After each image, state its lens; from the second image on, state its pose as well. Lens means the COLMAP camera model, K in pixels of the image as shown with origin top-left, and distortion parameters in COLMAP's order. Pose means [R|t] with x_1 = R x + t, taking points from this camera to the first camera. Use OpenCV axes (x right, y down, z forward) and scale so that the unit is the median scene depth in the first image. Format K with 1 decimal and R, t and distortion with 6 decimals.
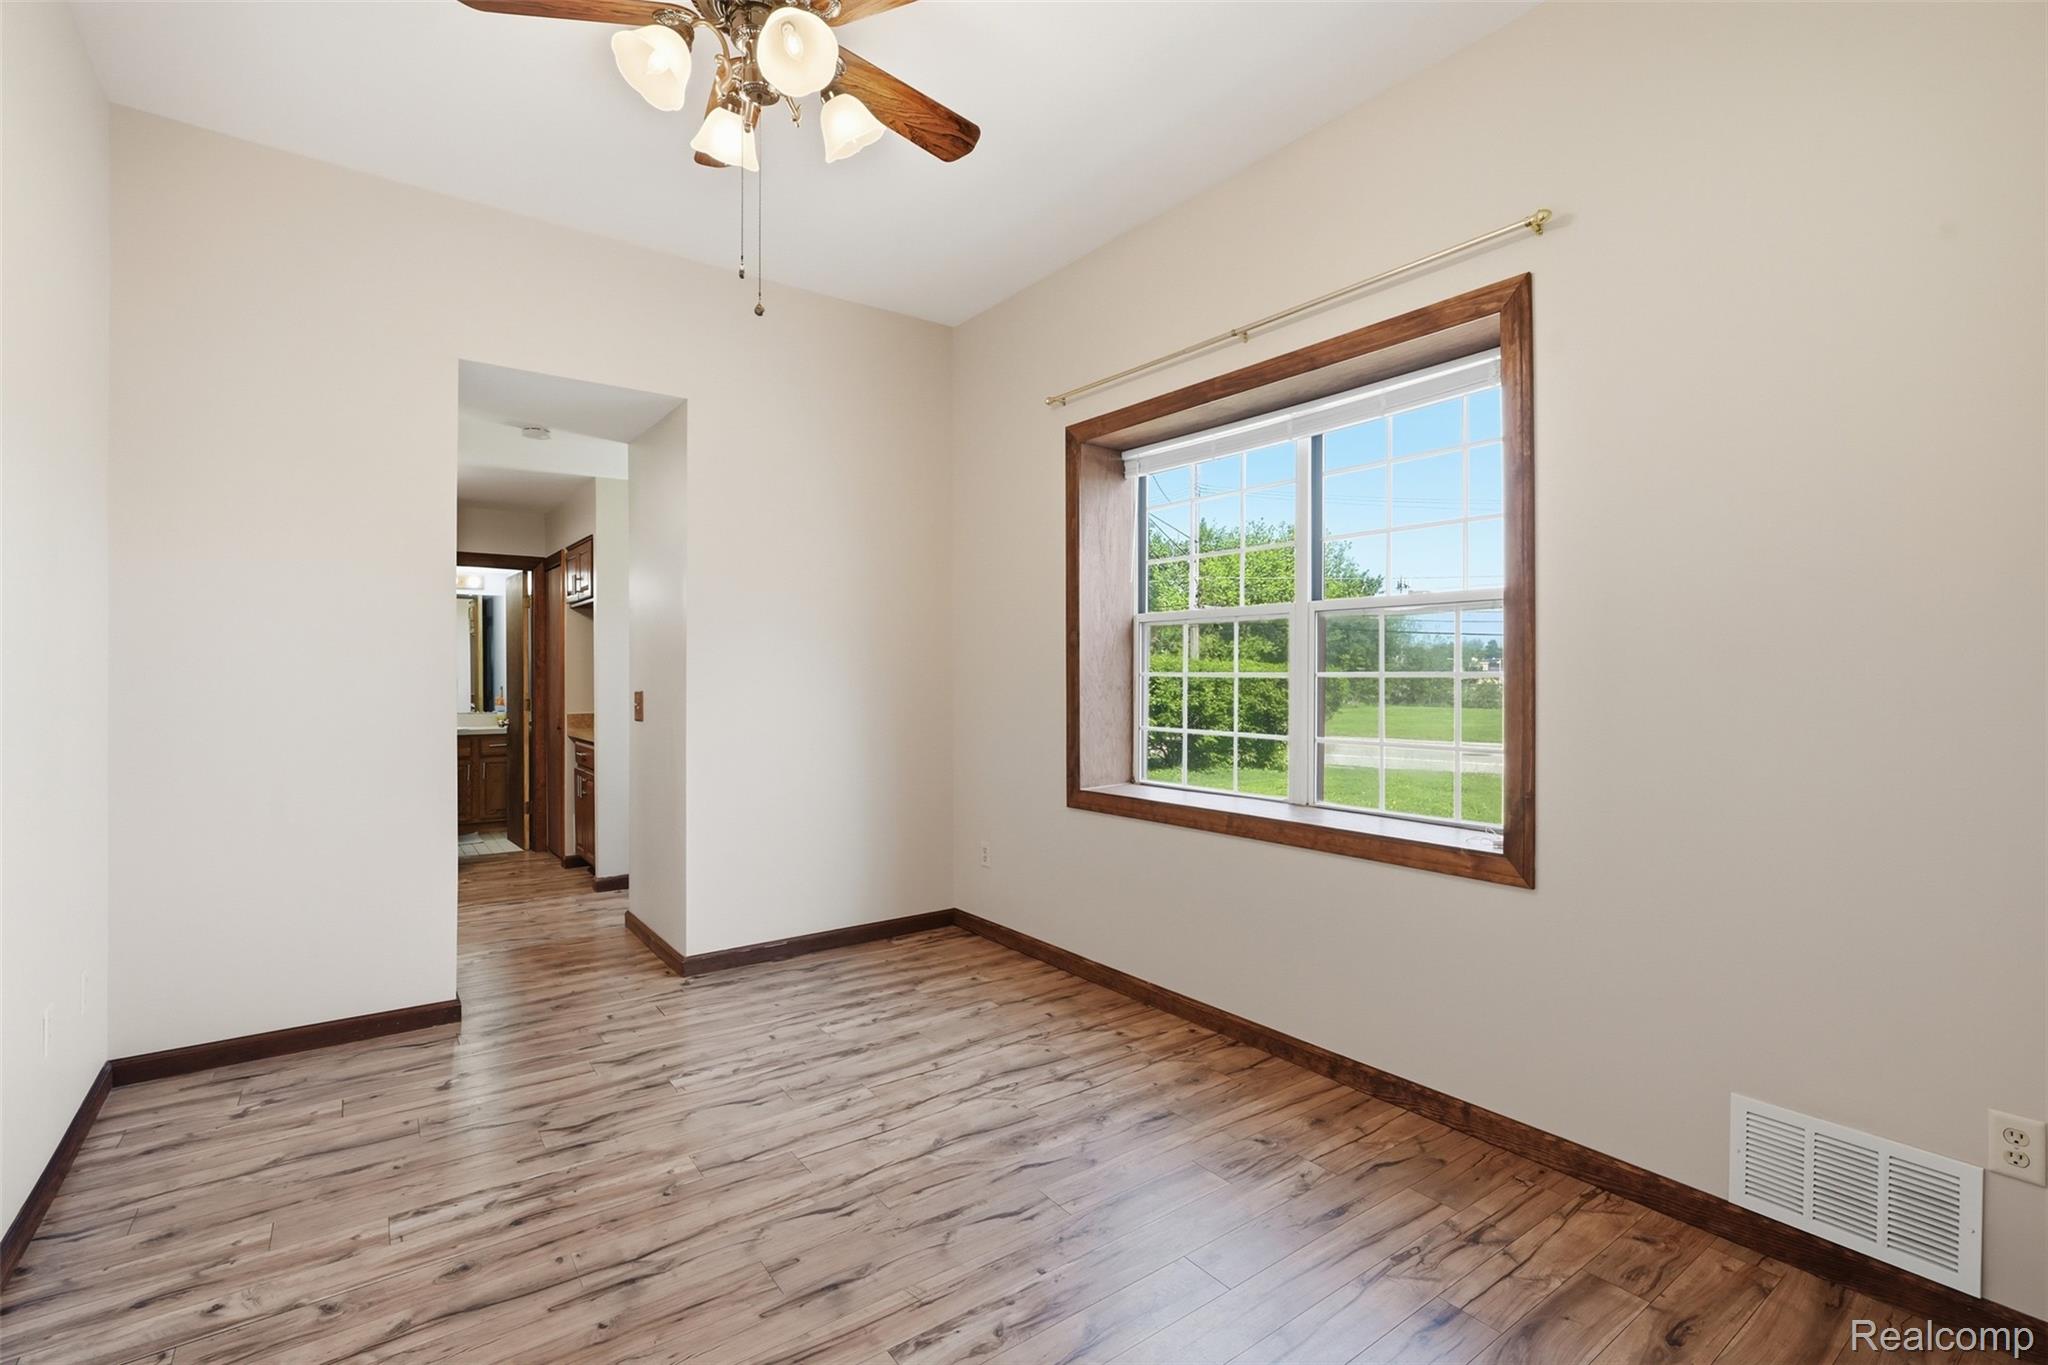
lens RADIAL K [[922.7, 0, 1034.3], [0, 922.7, 674.6], [0, 0, 1]] dist [-0.010004, 0.001458]
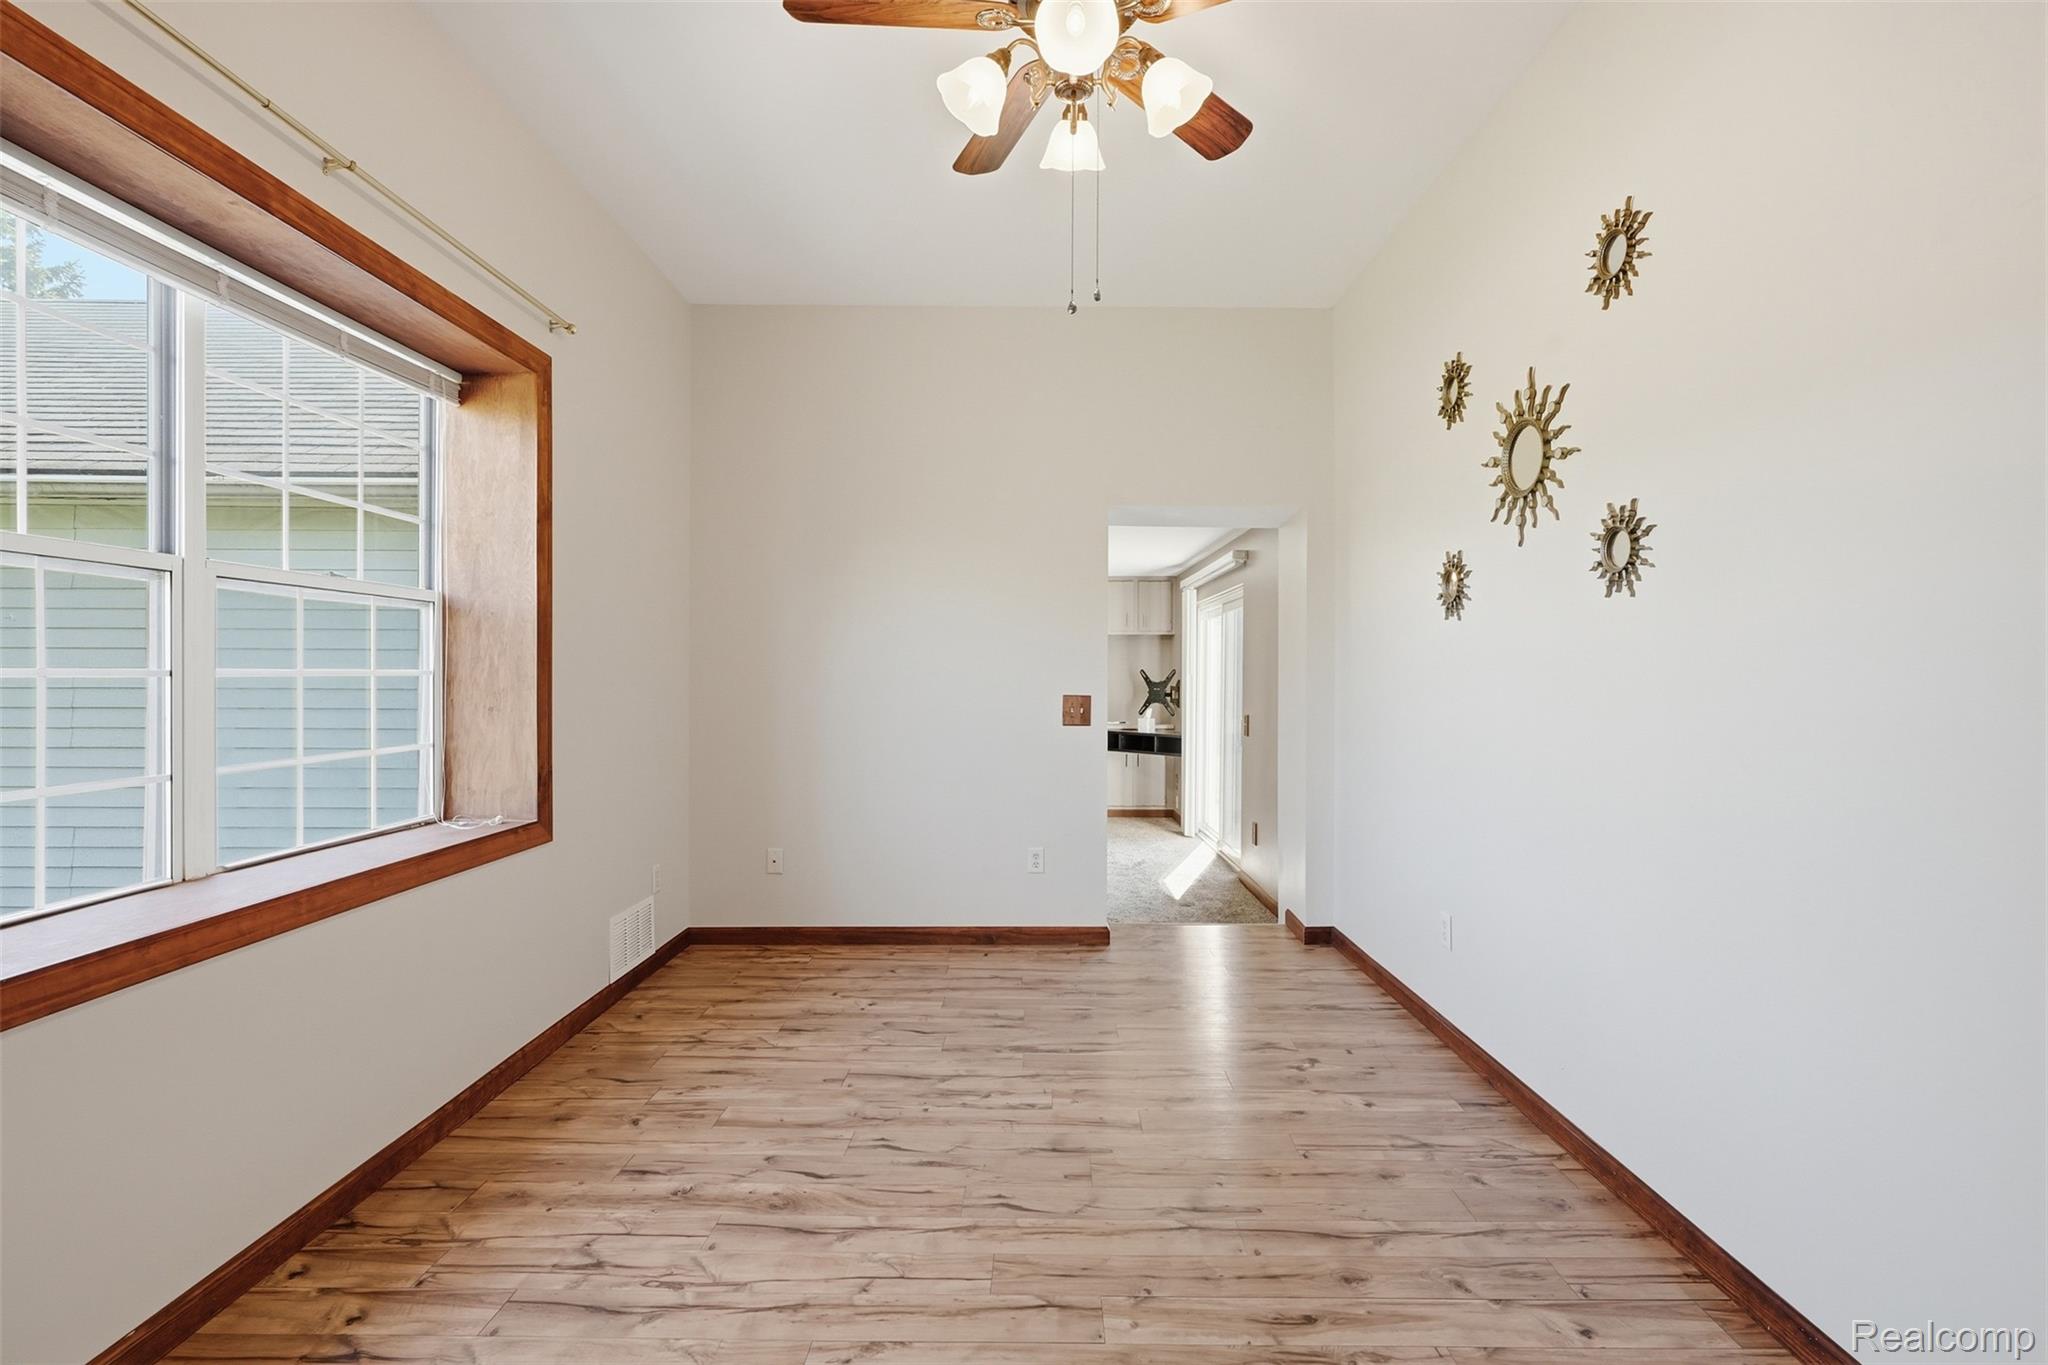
lens RADIAL K [[922.7, 0, 1025.6], [0, 922.7, 682.9], [0, 0, 1]] dist [-0.010004, 0.001458]
pose [[-0.792506, -0.008927, 0.609799, -0.792165], [-0.004647, 0.999952, 0.008598, -0.003300], [-0.609847, 0.003980, -0.792510, 1.671737]]
